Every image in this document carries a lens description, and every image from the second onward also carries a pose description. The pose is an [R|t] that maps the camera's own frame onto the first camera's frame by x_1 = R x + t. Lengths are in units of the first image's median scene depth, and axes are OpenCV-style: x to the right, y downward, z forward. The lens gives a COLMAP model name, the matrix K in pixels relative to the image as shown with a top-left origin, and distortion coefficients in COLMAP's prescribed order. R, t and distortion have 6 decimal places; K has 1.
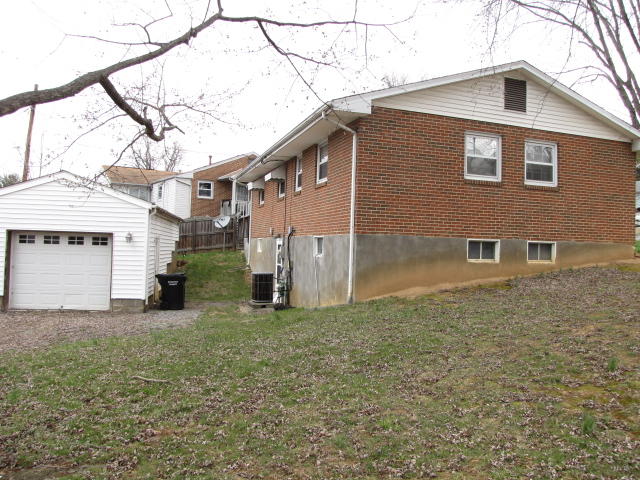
lens RADIAL K [[543.2, 0, 320.0], [0, 543.2, 240.0], [0, 0, 1]] dist [-0.137714, 0.004775]
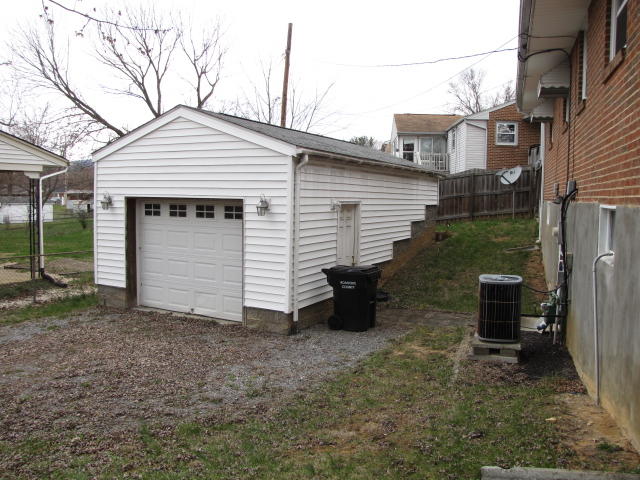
lens RADIAL K [[543.2, 0, 320.0], [0, 543.2, 240.0], [0, 0, 1]] dist [-0.137714, 0.004775]
pose [[0.805396, 0.033286, -0.591801, 0.045746], [0.014498, 0.997017, 0.075808, -0.012466], [0.592559, -0.069635, 0.802511, 0.546134]]
